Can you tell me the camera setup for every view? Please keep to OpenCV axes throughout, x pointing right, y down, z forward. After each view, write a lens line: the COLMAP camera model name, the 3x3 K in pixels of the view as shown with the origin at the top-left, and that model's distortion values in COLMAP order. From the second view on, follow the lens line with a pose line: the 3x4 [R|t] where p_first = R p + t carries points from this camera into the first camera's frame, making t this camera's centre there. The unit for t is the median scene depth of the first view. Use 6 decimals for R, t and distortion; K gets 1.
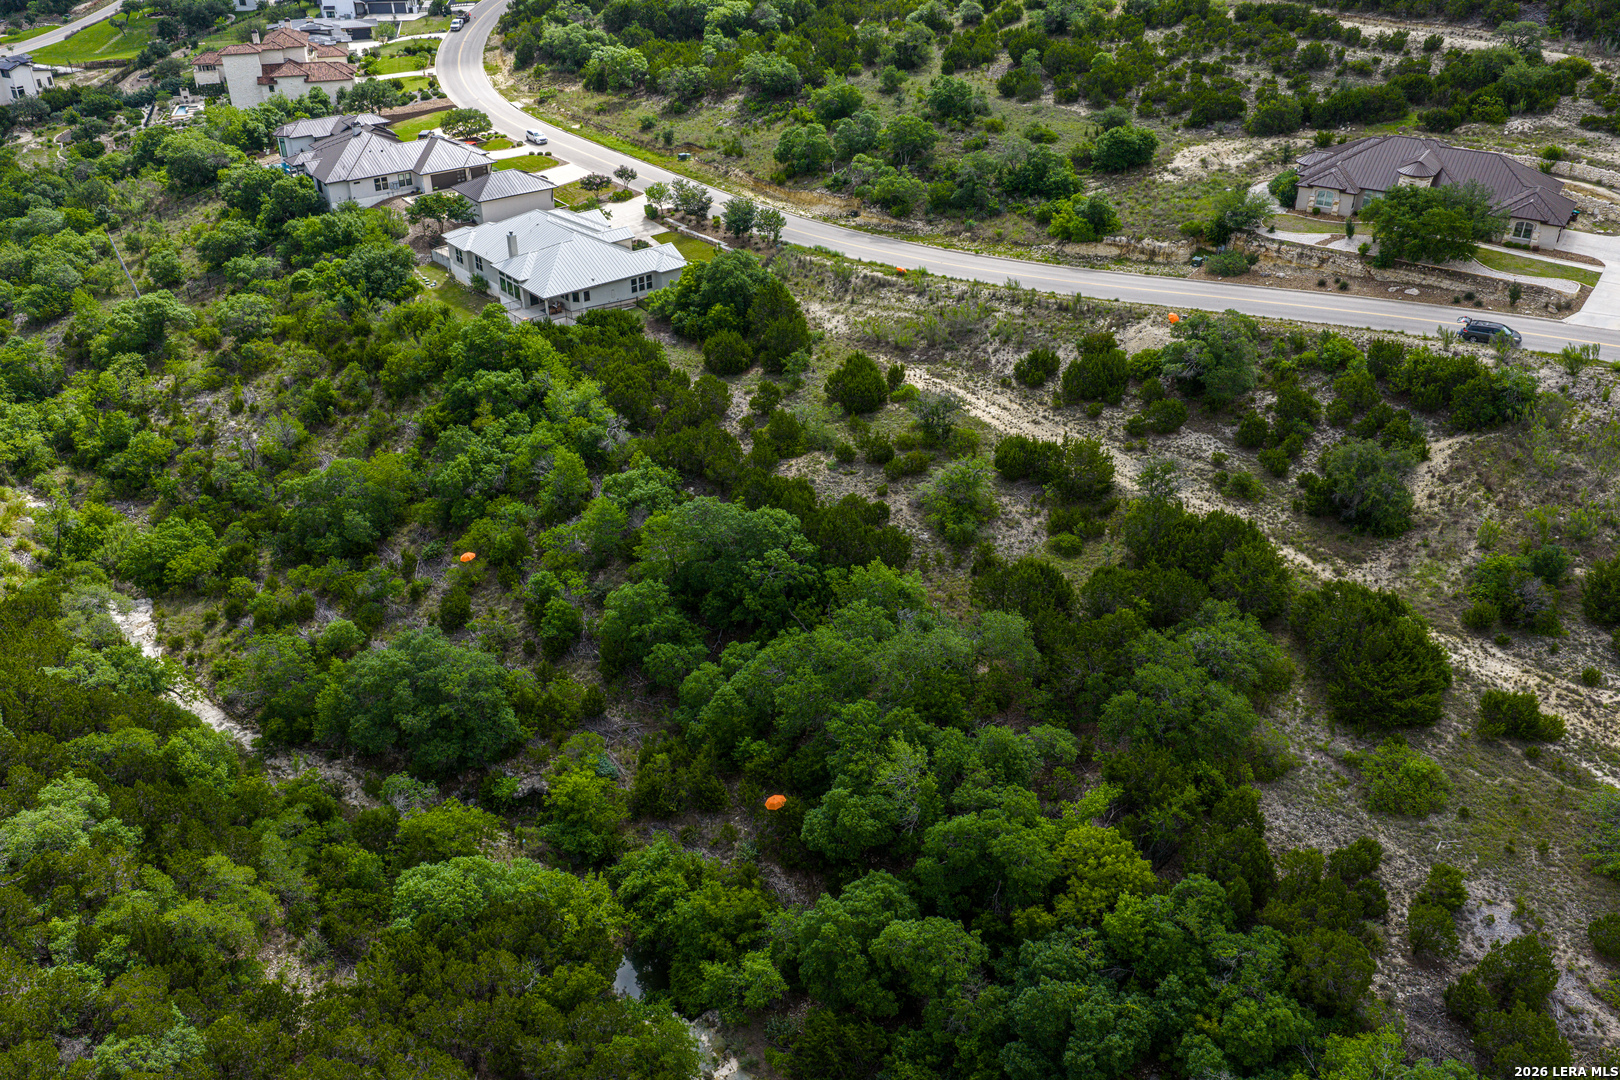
lens RADIAL K [[1338.1, 0, 810.1], [0, 1338.1, 544.1], [0, 0, 1]] dist [0.016794, -0.030721]
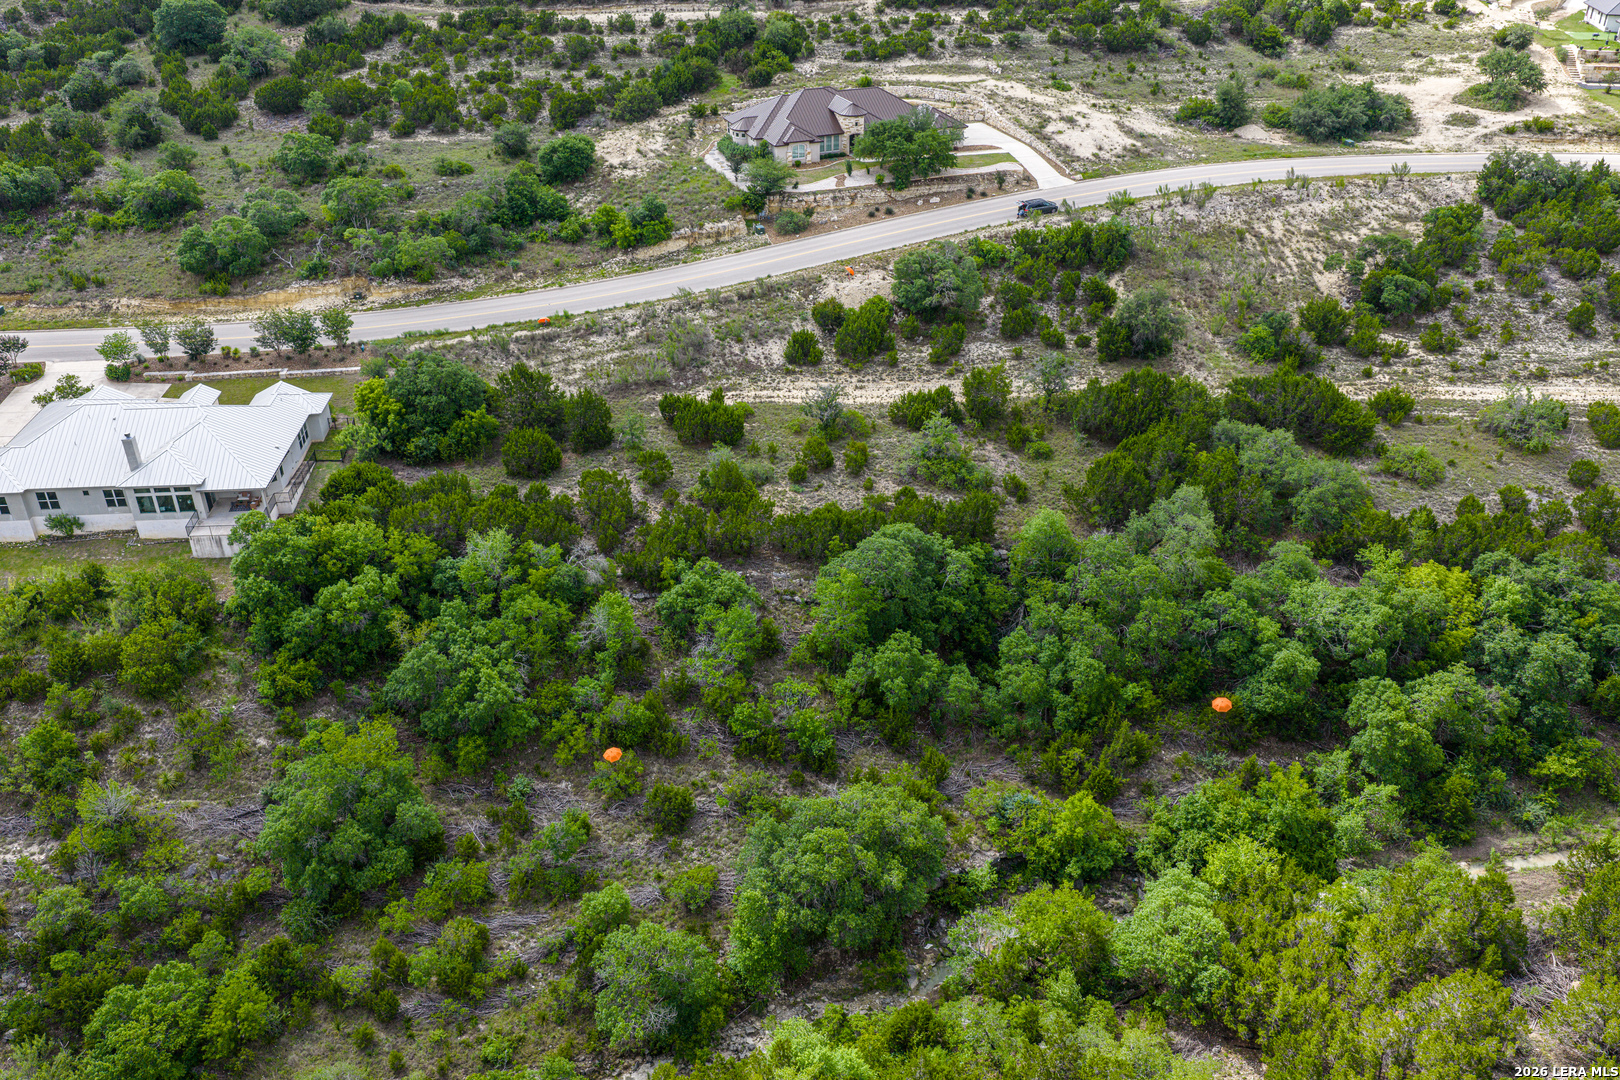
lens RADIAL K [[1338.1, 0, 809.8], [0, 1338.1, 550.1], [0, 0, 1]] dist [0.016794, -0.030721]
pose [[0.581622, -0.418406, 0.697605, -0.564101], [0.419457, 0.889035, 0.183502, -0.161288], [-0.696974, 0.185886, 0.692585, 0.258822]]
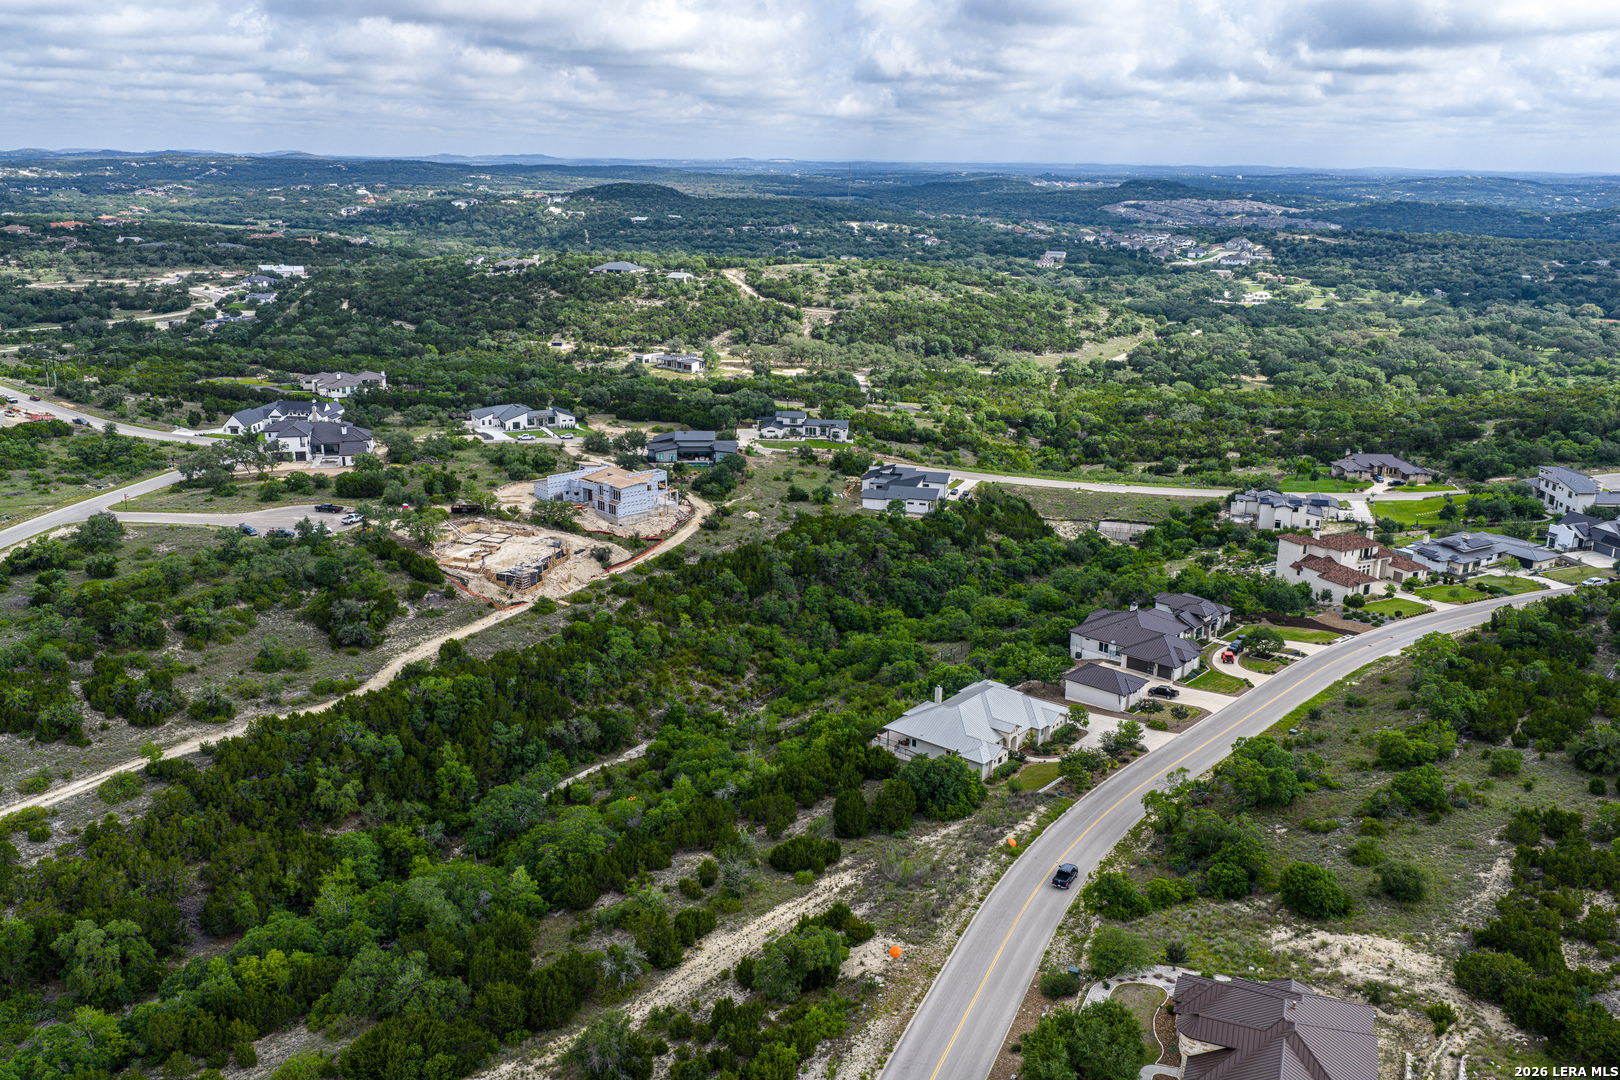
lens RADIAL K [[1338.1, 0, 811.4], [0, 1338.1, 547.7], [0, 0, 1]] dist [0.016794, -0.030721]
pose [[0.191630, 0.277187, -0.941512, 1.069451], [-0.510637, 0.847388, 0.145544, -0.511126], [0.838169, 0.452881, 0.303927, 0.414198]]
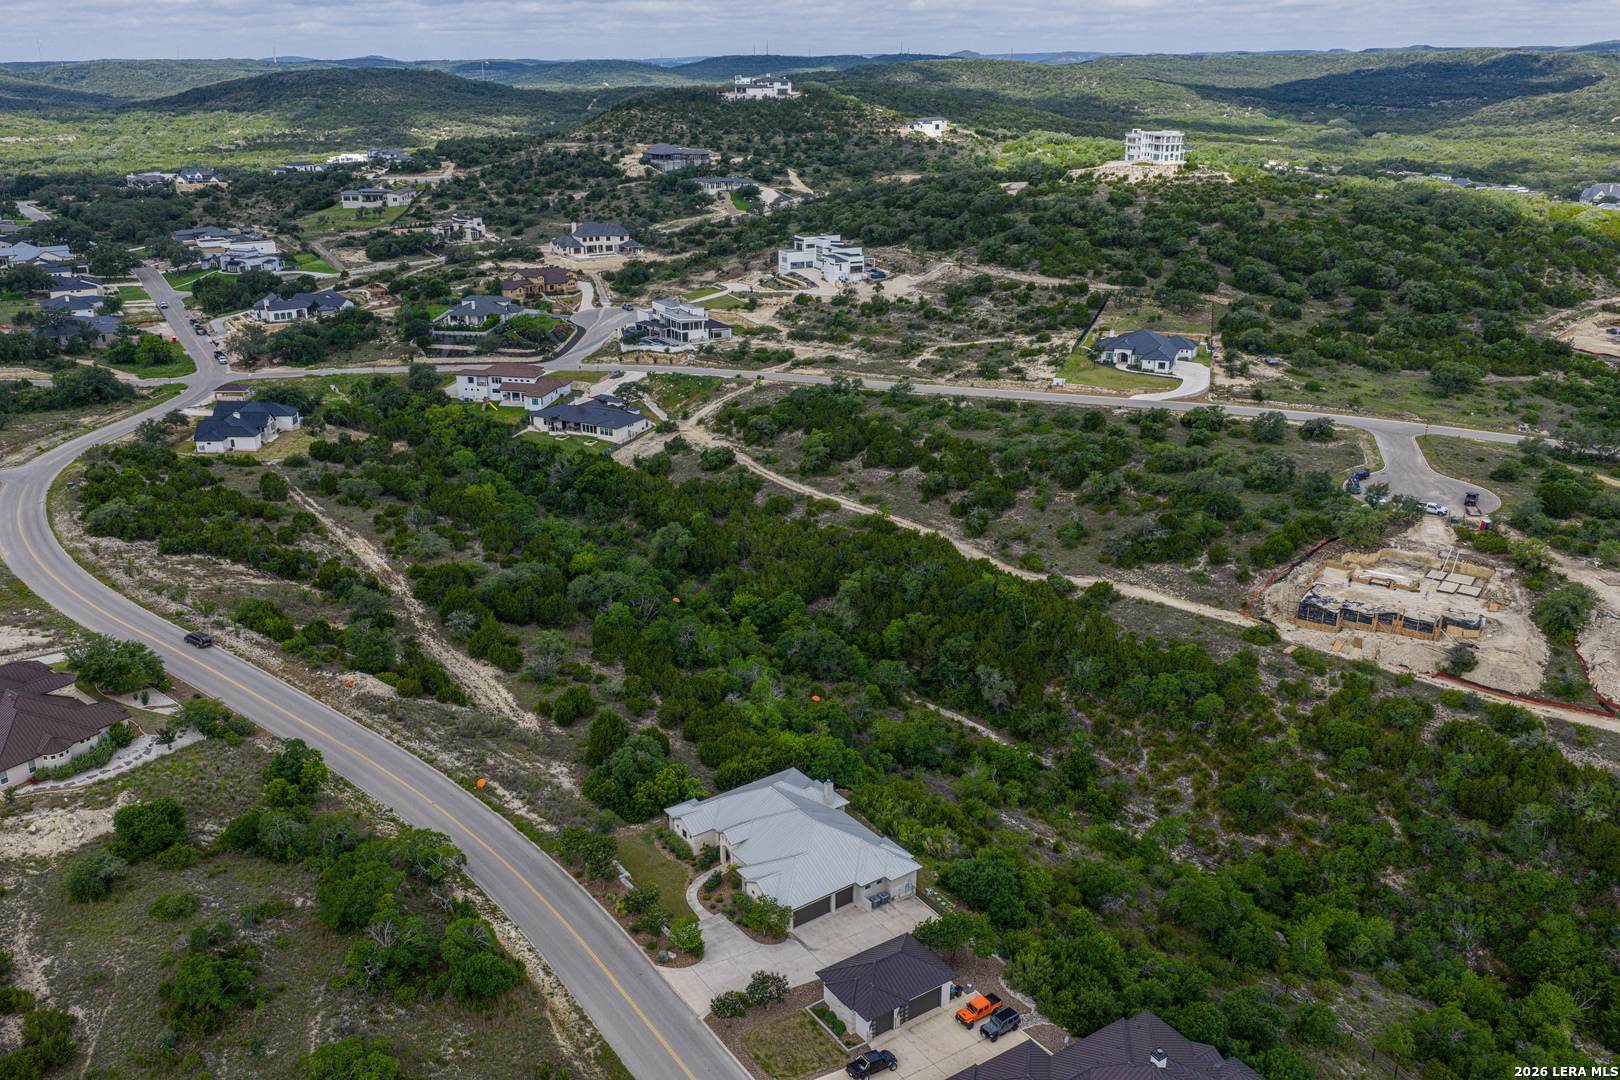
lens RADIAL K [[1338.1, 0, 811.0], [0, 1338.1, 542.7], [0, 0, 1]] dist [0.016794, -0.030721]
pose [[-0.998501, -0.017320, 0.051920, -0.272170], [0.029220, 0.633430, 0.773248, -1.235398], [-0.046281, 0.773606, -0.631975, 1.595557]]
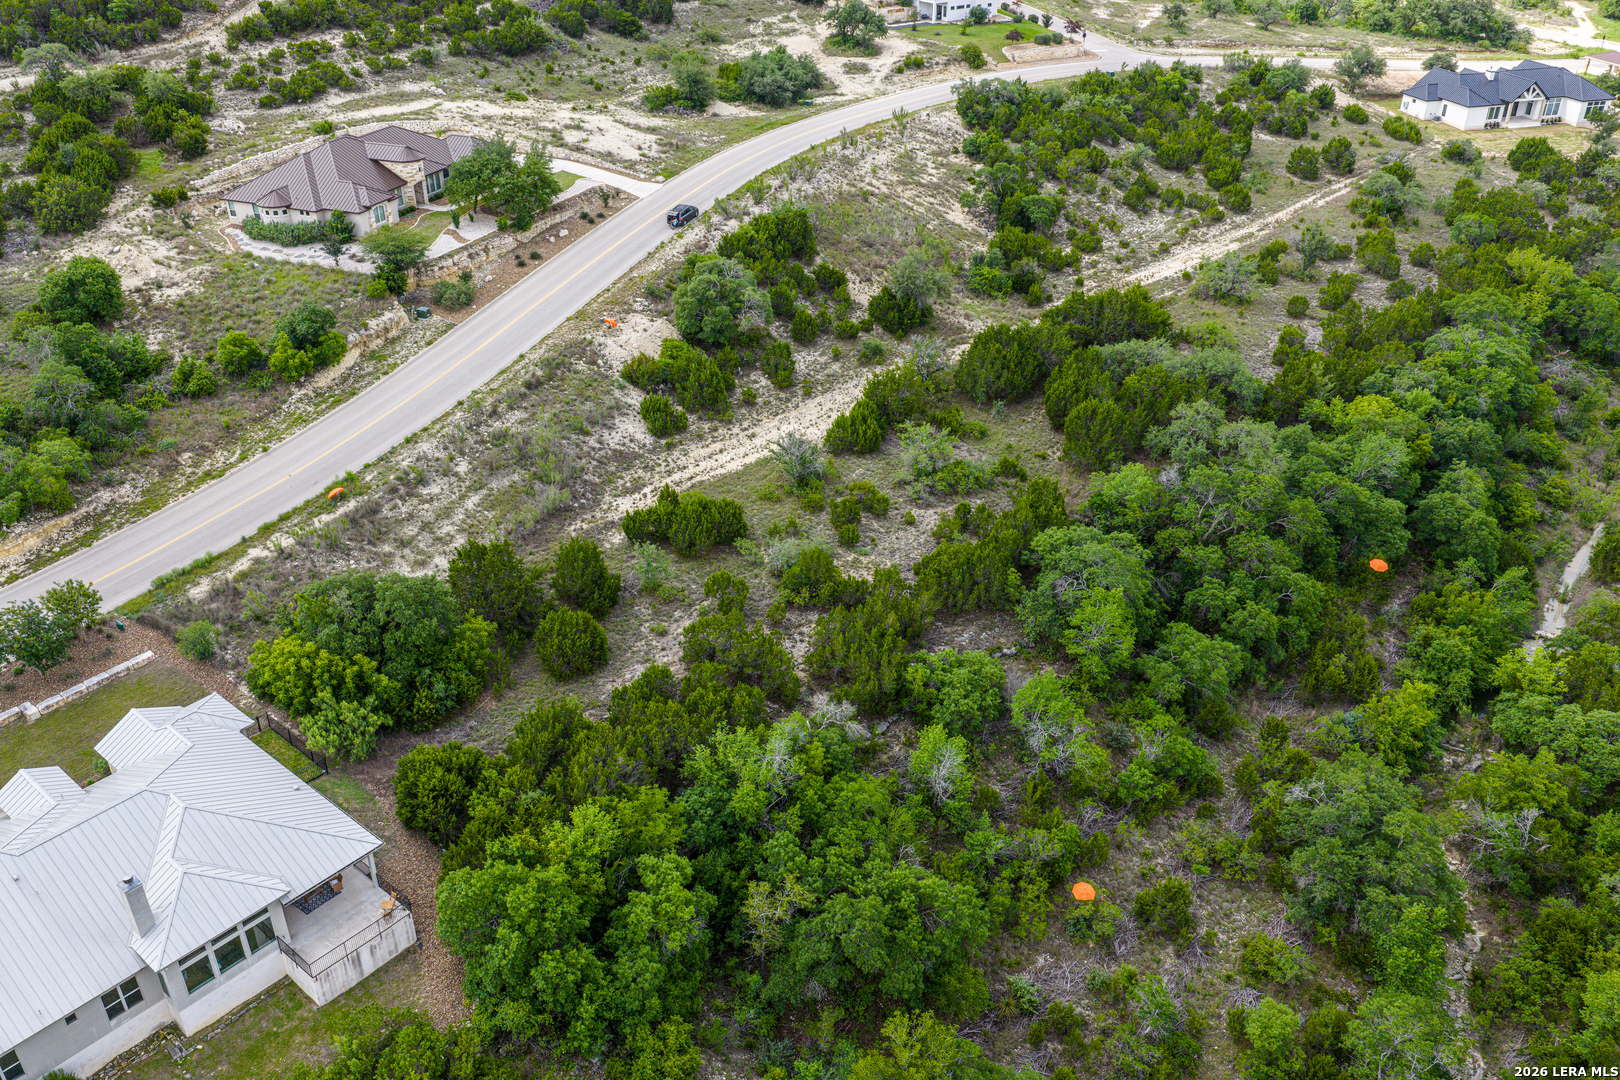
lens RADIAL K [[1338.1, 0, 809.3], [0, 1338.1, 544.5], [0, 0, 1]] dist [0.016794, -0.030721]
pose [[-0.170258, -0.495534, 0.851738, -0.576939], [0.509387, 0.695653, 0.506549, -0.420557], [-0.843526, 0.520109, 0.133978, 0.747967]]
